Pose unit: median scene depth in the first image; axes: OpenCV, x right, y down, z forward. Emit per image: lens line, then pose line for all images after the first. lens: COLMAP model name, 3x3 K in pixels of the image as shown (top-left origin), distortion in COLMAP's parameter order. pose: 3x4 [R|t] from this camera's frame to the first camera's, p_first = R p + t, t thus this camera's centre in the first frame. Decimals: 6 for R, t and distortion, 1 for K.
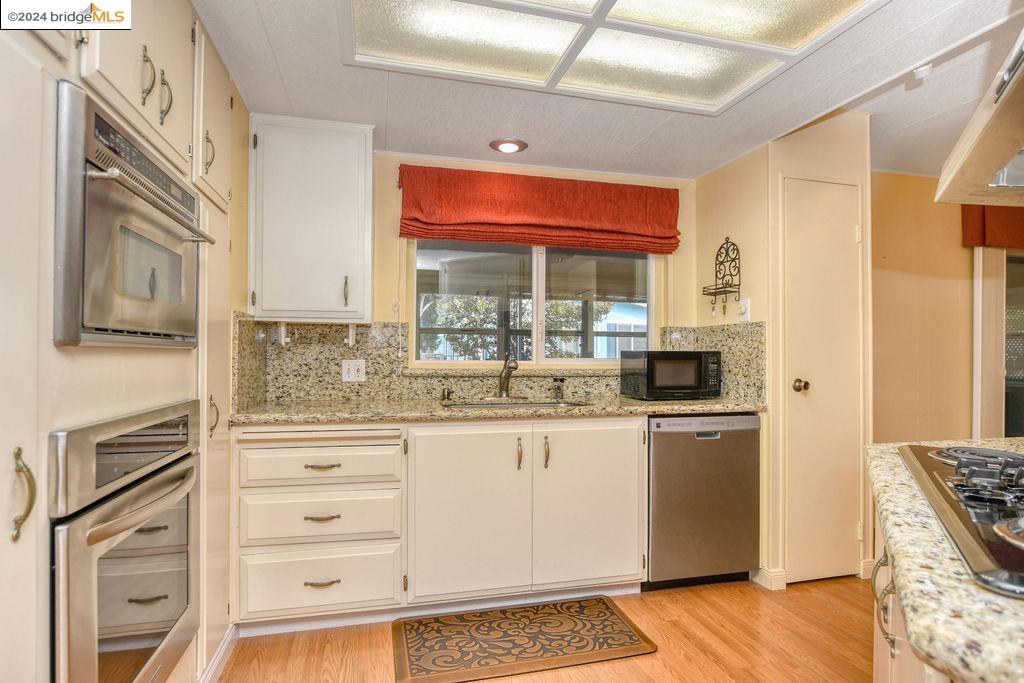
lens RADIAL K [[543.4, 0, 512.6], [0, 543.4, 346.7], [0, 0, 1]] dist [-0.022862, 0.007443]
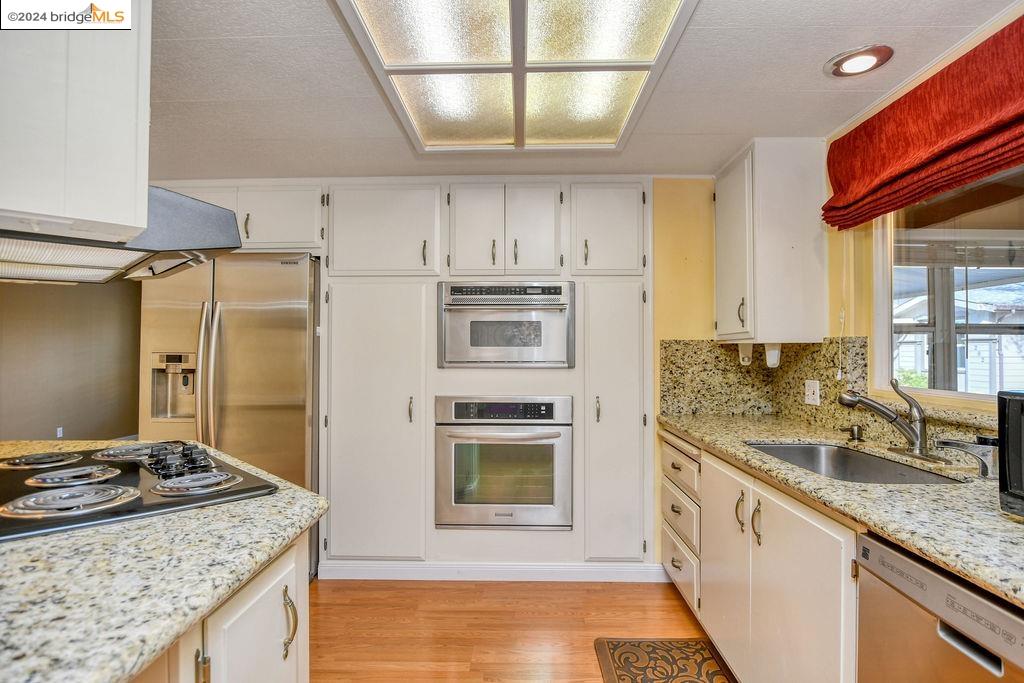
lens RADIAL K [[543.4, 0, 510.1], [0, 543.4, 347.1], [0, 0, 1]] dist [-0.022862, 0.007443]
pose [[-0.264242, -0.017369, -0.964300, 0.801094], [0.010215, 0.999731, -0.020807, -0.020580], [0.964402, -0.015348, -0.263994, 0.841570]]
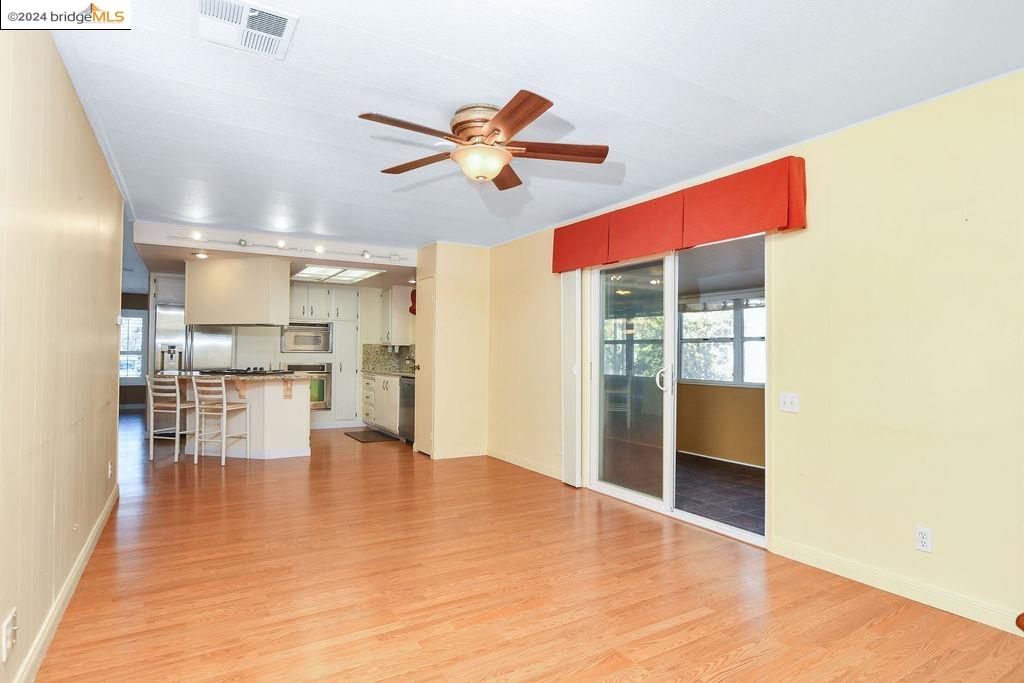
lens RADIAL K [[543.4, 0, 518.1], [0, 543.4, 348.6], [0, 0, 1]] dist [-0.022862, 0.007443]
pose [[0.303751, -0.013897, -0.952650, 3.130364], [0.005710, 0.999902, -0.012766, 0.023334], [0.952734, -0.001562, 0.303800, 0.740061]]
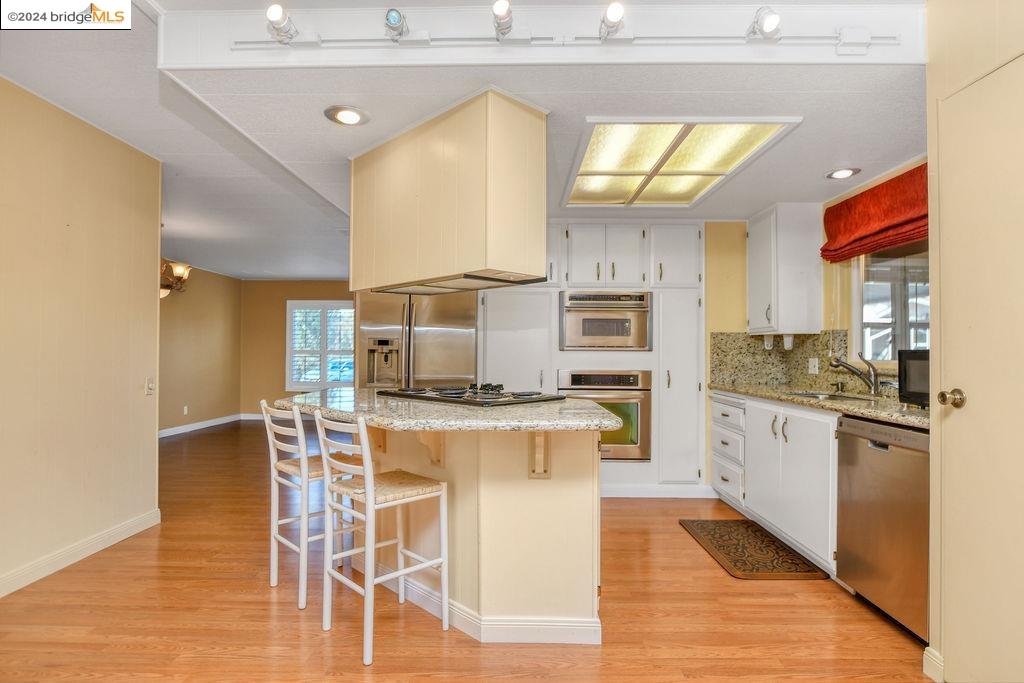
lens RADIAL K [[543.4, 0, 518.9], [0, 543.4, 345.9], [0, 0, 1]] dist [-0.022862, 0.007443]
pose [[-0.243987, -0.018666, -0.969599, 1.397743], [0.005715, 0.999770, -0.020685, 0.018498], [0.969762, -0.010588, -0.243824, 0.675086]]
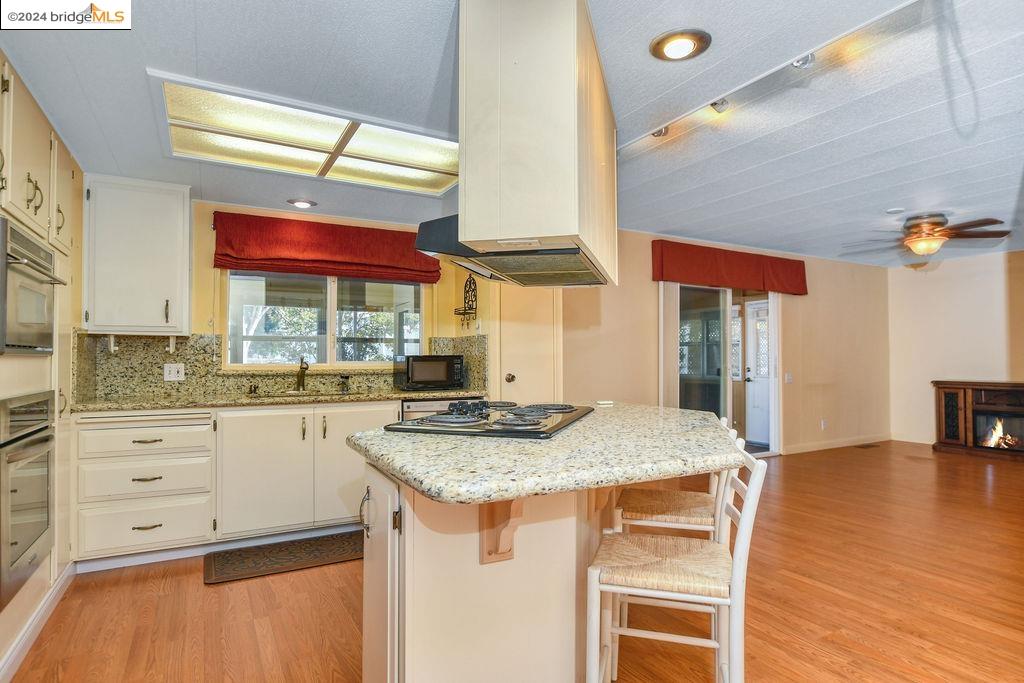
lens RADIAL K [[543.4, 0, 504.6], [0, 543.4, 346.5], [0, 0, 1]] dist [-0.022862, 0.007443]
pose [[0.967345, -0.002012, 0.253454, 0.147823], [0.003988, 0.999966, -0.007282, -0.003981], [-0.253431, 0.008055, 0.967320, -0.454363]]
